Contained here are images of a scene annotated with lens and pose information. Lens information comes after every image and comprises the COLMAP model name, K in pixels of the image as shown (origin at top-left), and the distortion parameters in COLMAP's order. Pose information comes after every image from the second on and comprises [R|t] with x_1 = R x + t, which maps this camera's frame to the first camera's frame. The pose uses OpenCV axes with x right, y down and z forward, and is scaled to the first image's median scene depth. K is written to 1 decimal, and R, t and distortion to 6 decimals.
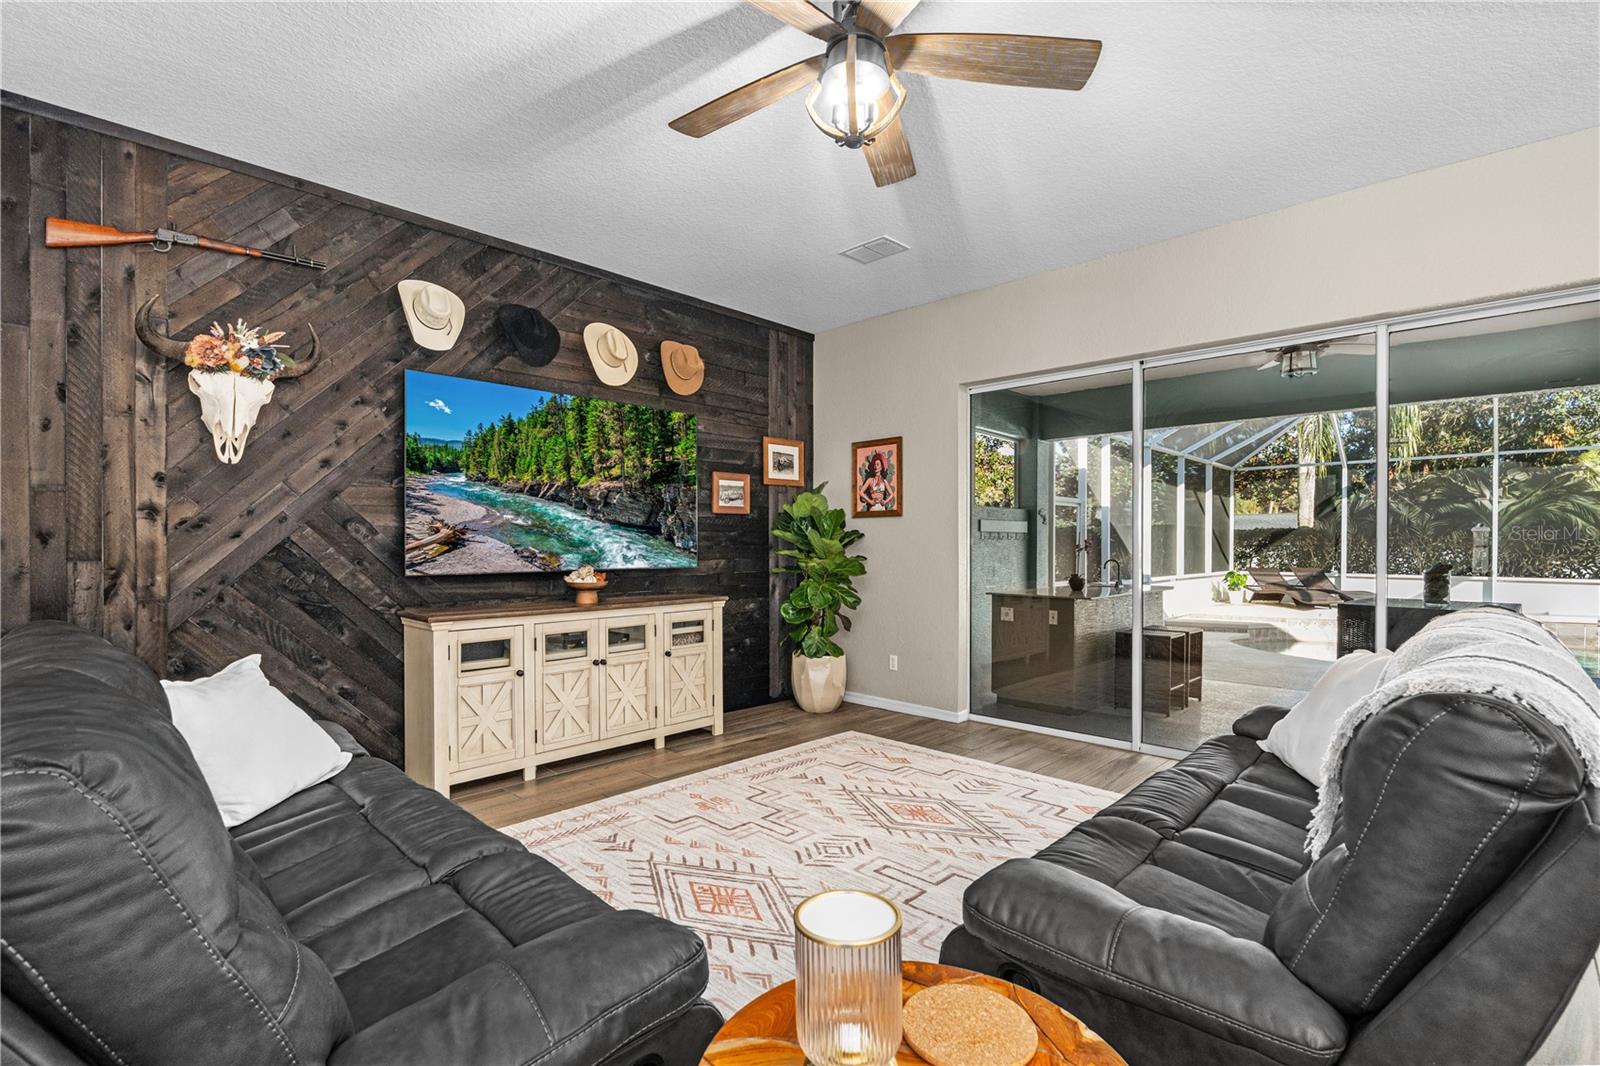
lens RADIAL K [[737.9, 0, 794.7], [0, 737.9, 538.1], [0, 0, 1]] dist [-0.013500, 0.005439]
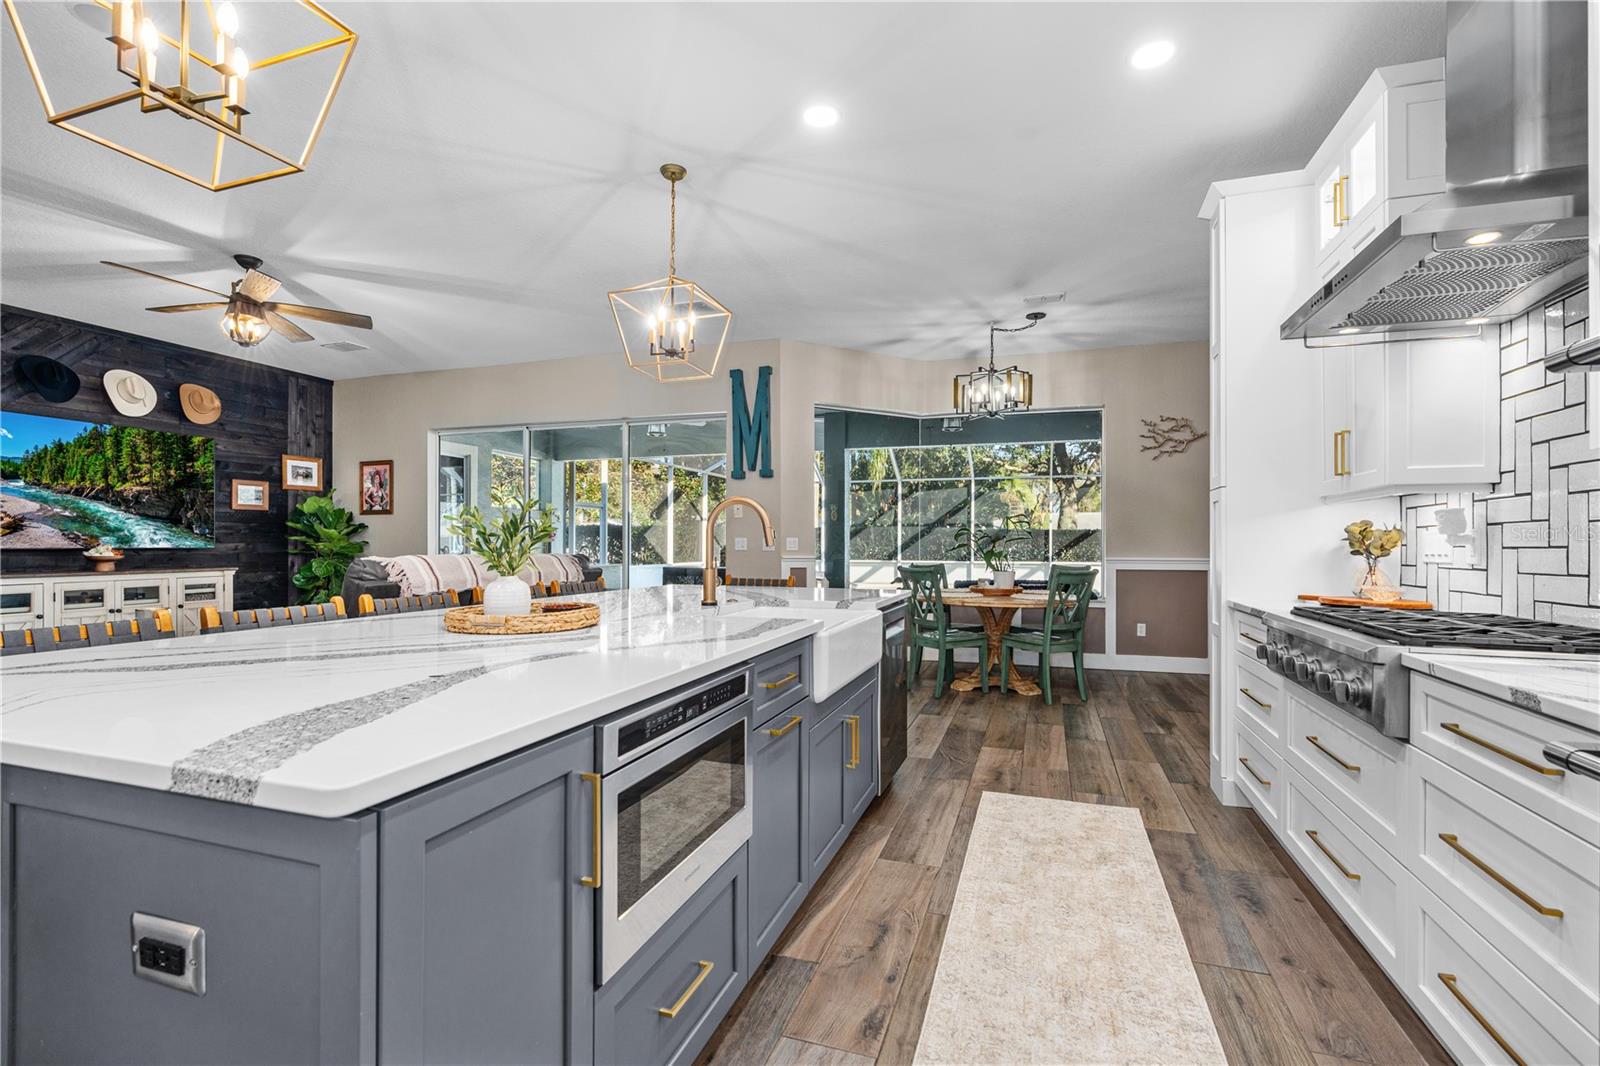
lens RADIAL K [[737.9, 0, 777.9], [0, 737.9, 540.0], [0, 0, 1]] dist [-0.013500, 0.005439]
pose [[0.913759, 0.003510, 0.406242, 0.310019], [-0.002342, 0.999992, -0.003374, 0.030758], [-0.406250, 0.002131, 0.913760, -0.811501]]
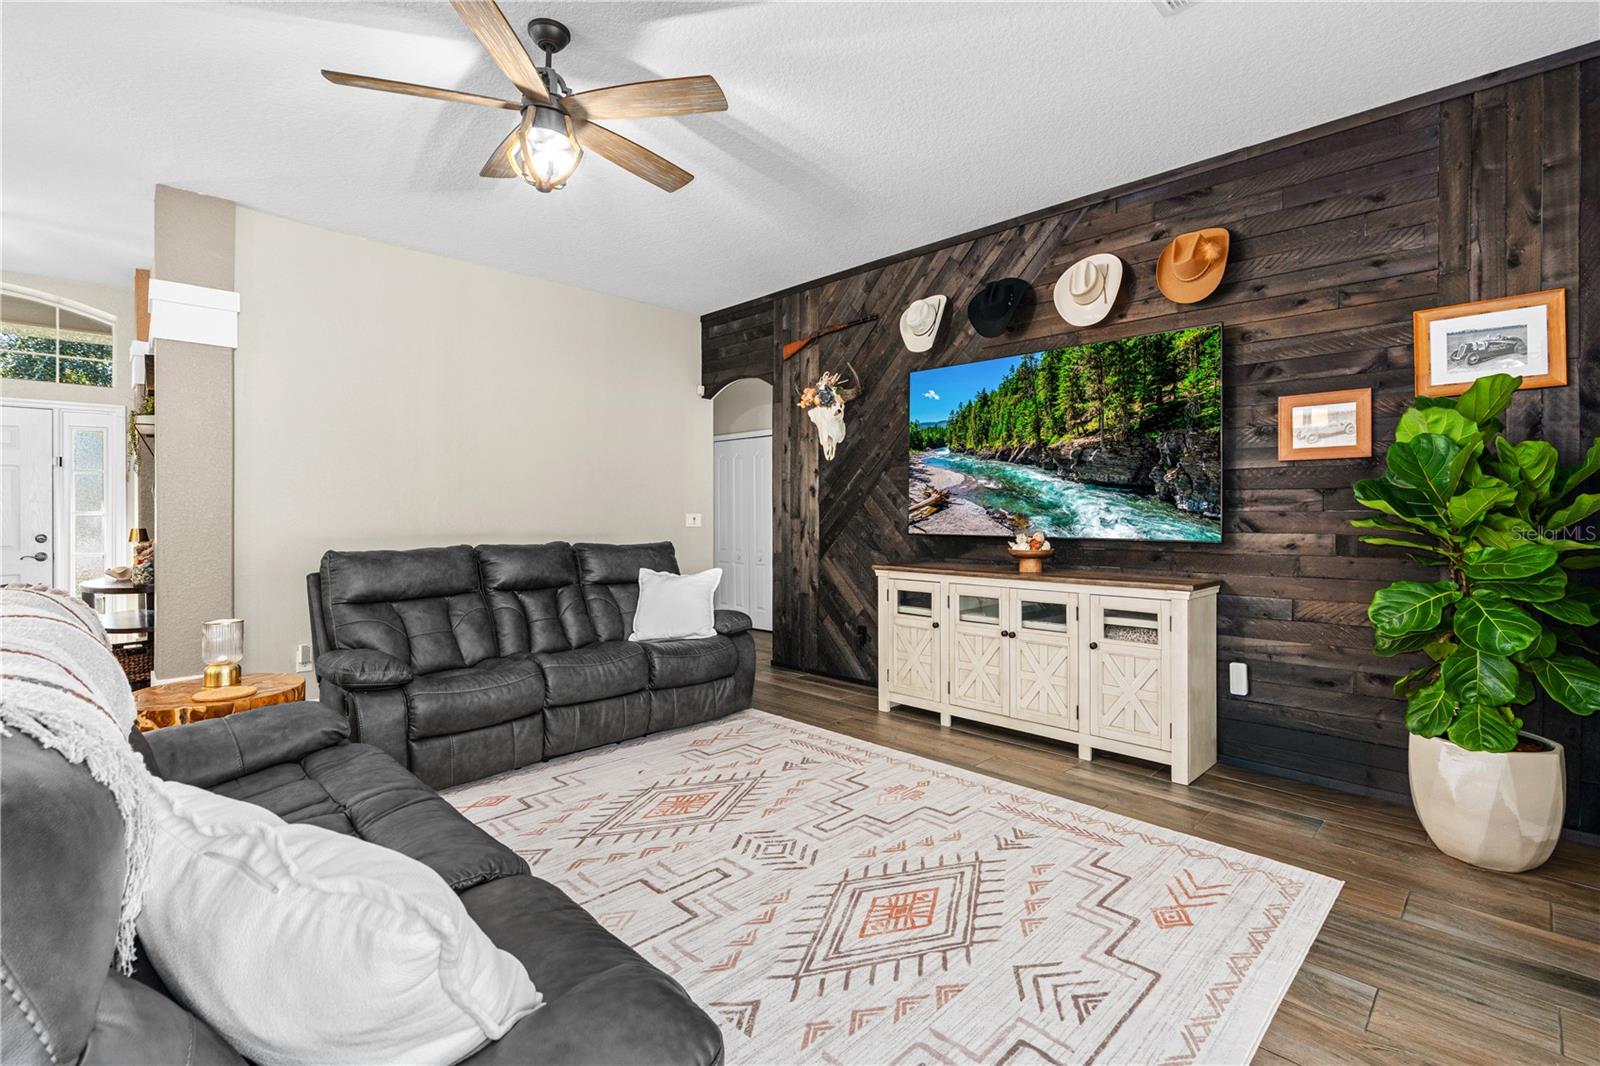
lens RADIAL K [[737.9, 0, 808.6], [0, 737.9, 485.7], [0, 0, 1]] dist [-0.013500, 0.005439]
pose [[-0.007229, -0.034618, -0.999374, 0.642742], [0.000425, 0.999400, -0.034622, 0.011936], [0.999974, -0.000675, -0.007210, 0.707859]]
